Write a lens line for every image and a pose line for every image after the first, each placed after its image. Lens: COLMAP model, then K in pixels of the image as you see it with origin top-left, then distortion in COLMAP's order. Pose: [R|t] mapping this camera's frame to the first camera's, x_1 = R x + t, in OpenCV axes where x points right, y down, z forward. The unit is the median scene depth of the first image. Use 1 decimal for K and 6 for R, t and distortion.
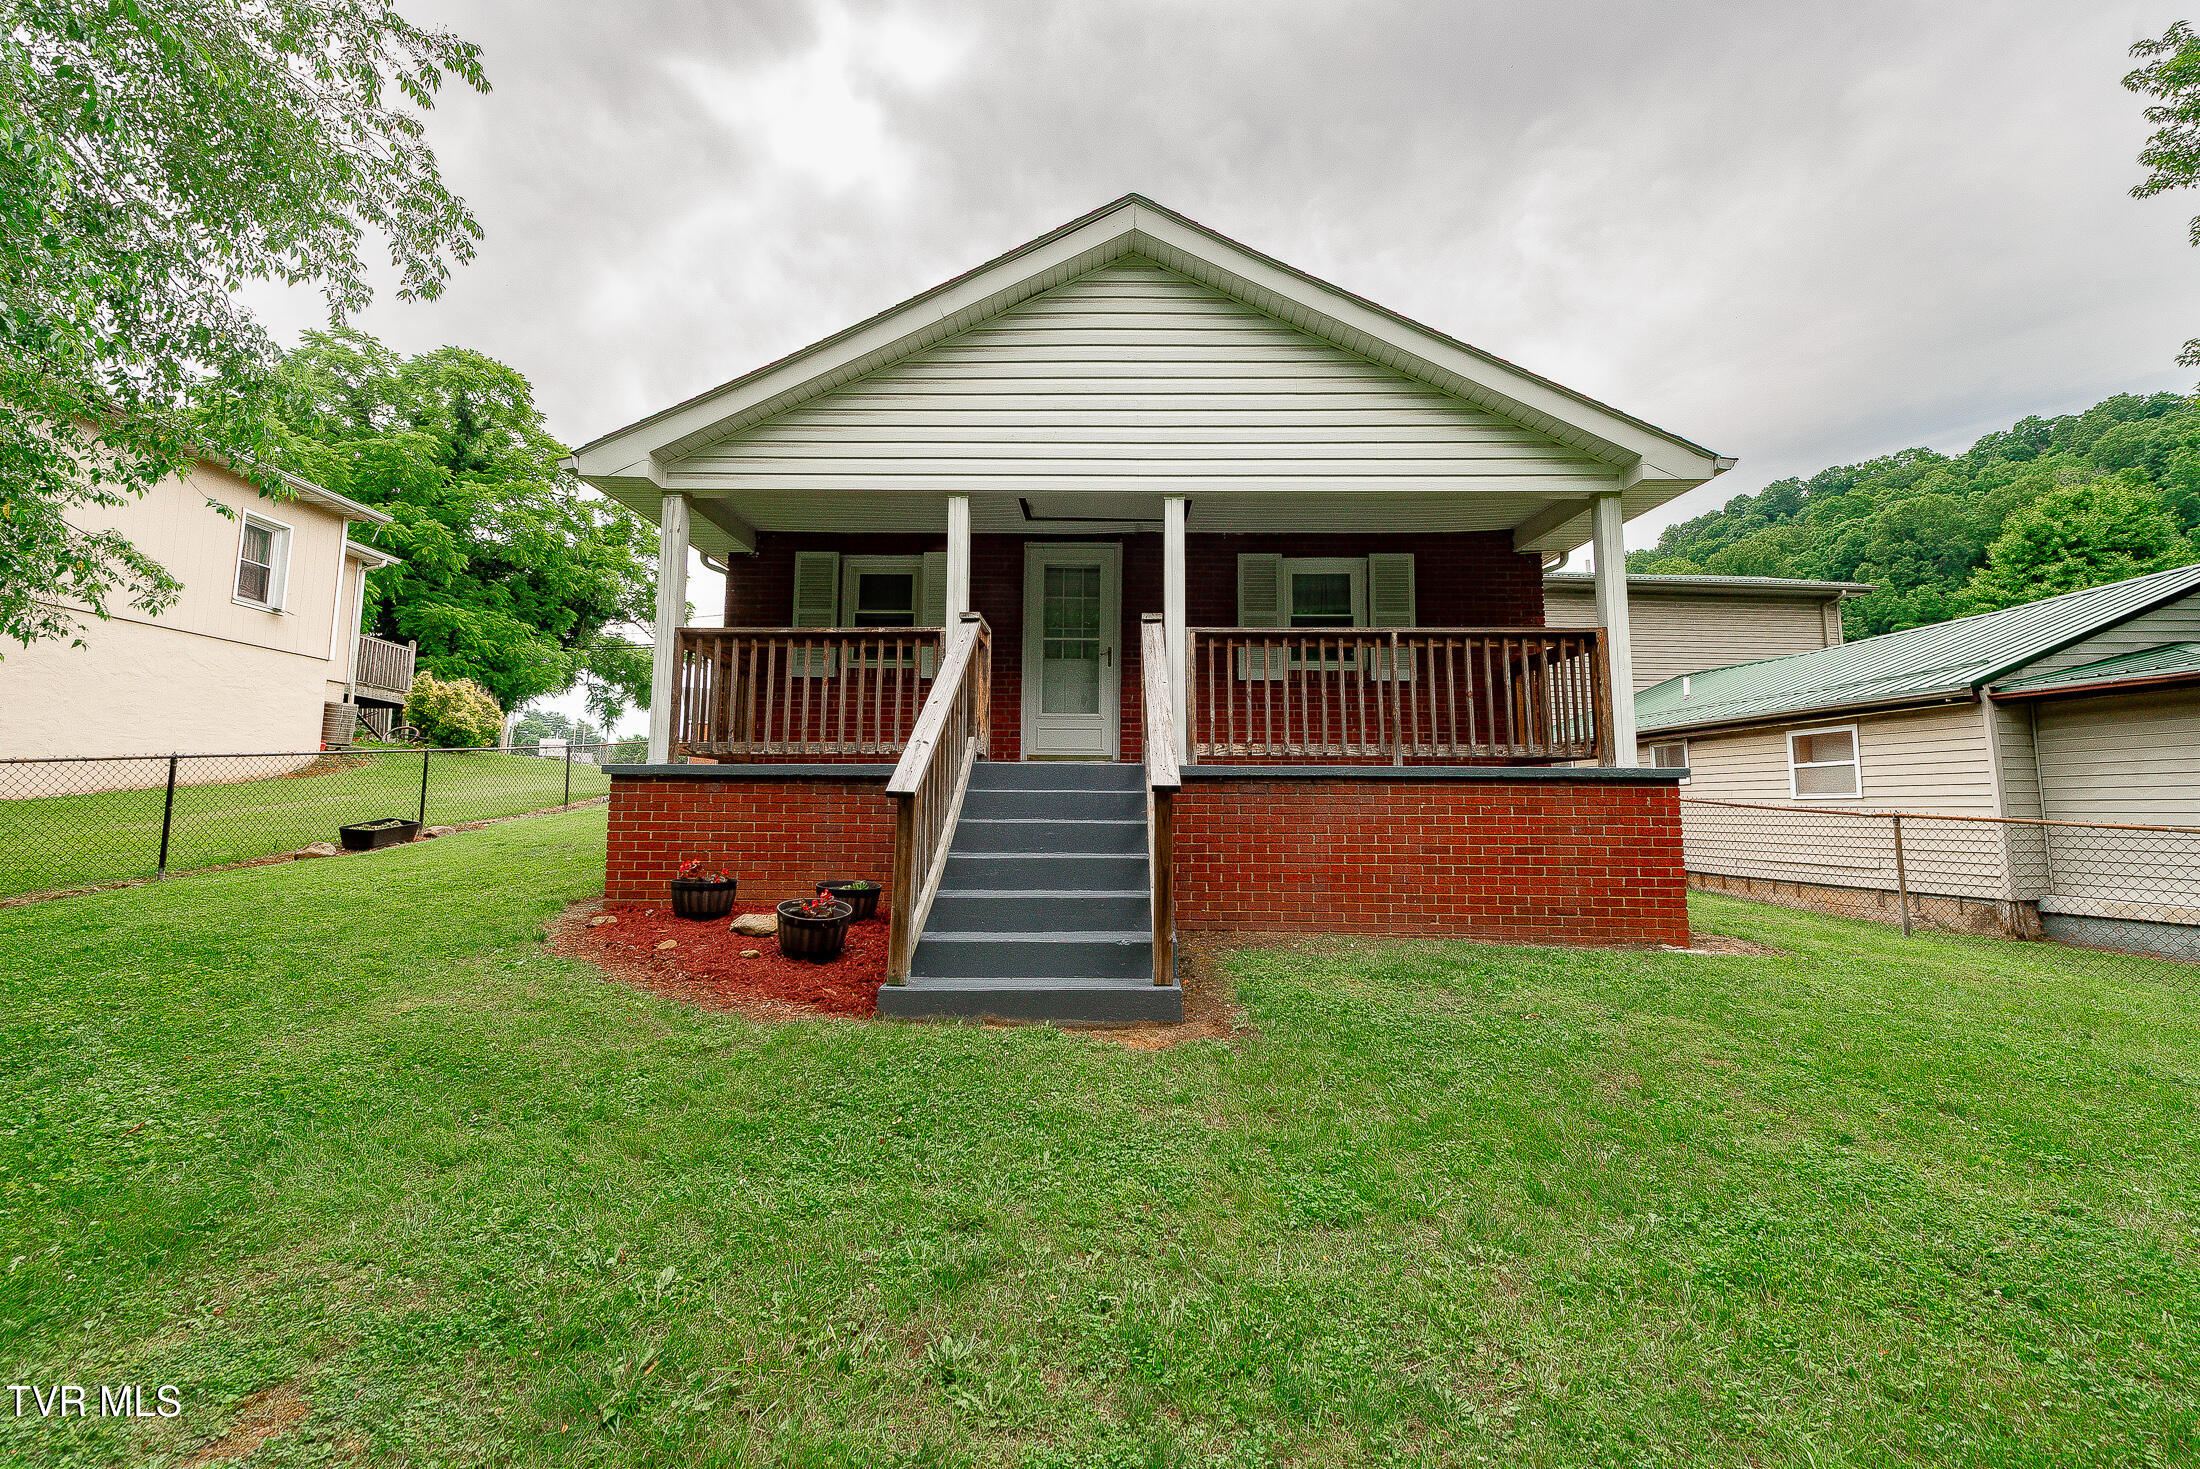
lens RADIAL K [[884.3, 0, 1093.4], [0, 884.3, 730.9], [0, 0, 1]] dist [0.013144, -0.003444]
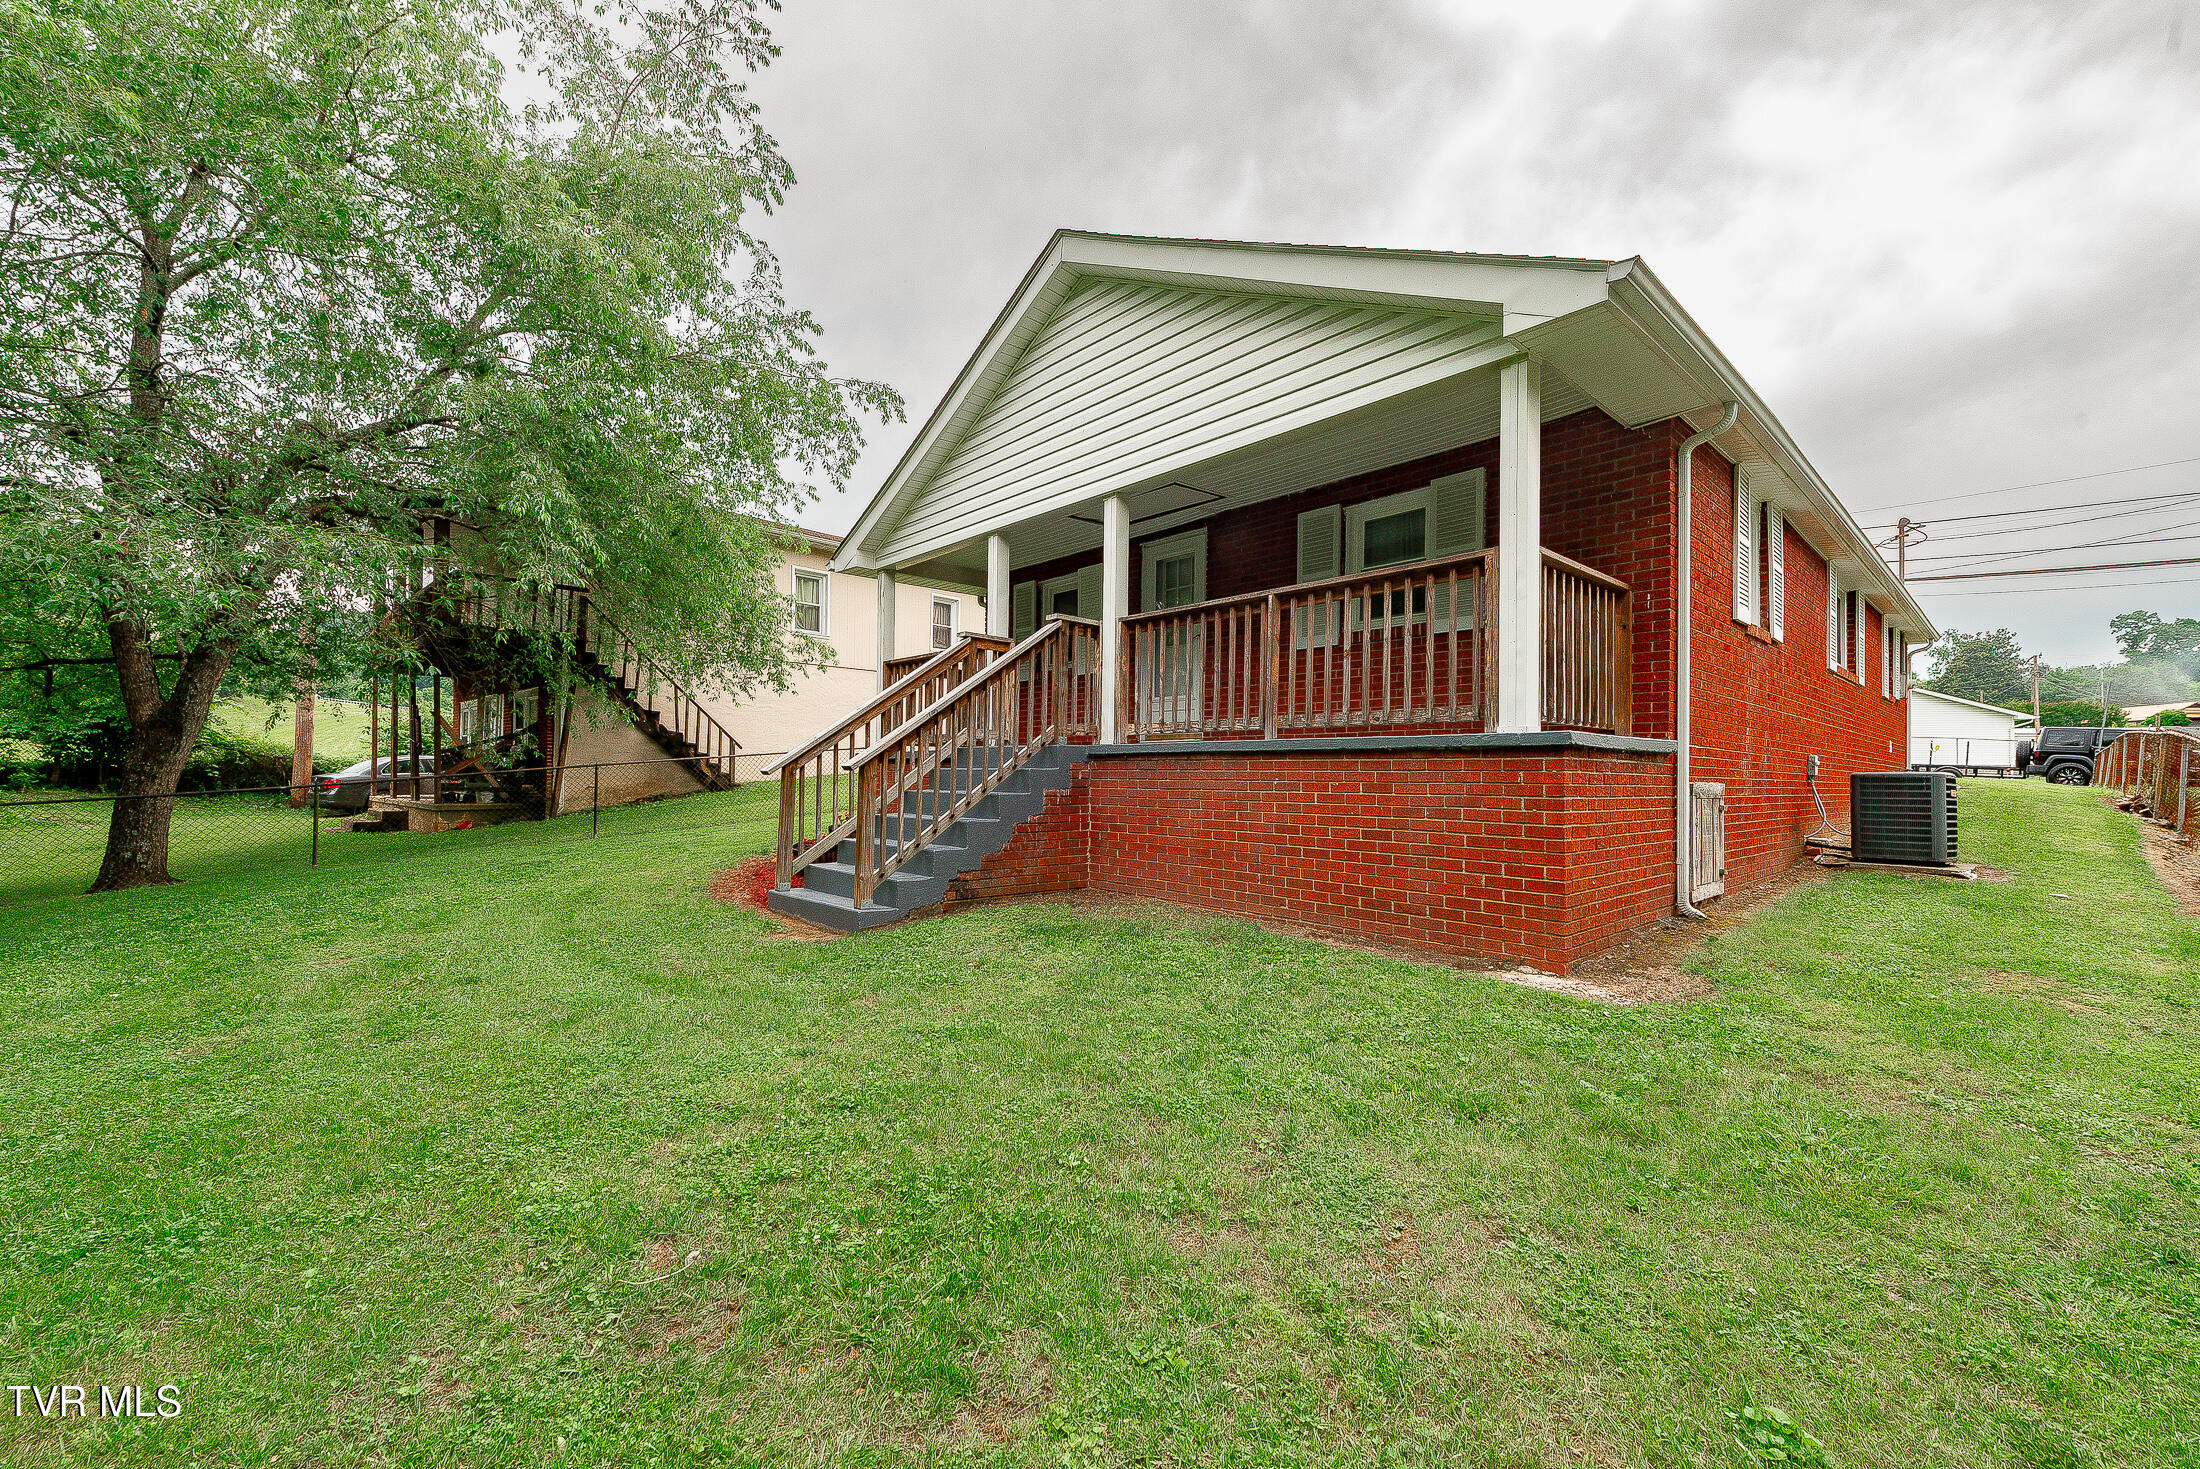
lens RADIAL K [[884.3, 0, 1082.9], [0, 884.3, 770.1], [0, 0, 1]] dist [0.013144, -0.003444]
pose [[0.682047, -0.004360, -0.731296, 0.913726], [0.066756, 0.996179, 0.056320, 0.005950], [0.728256, -0.087231, 0.679731, 0.219169]]
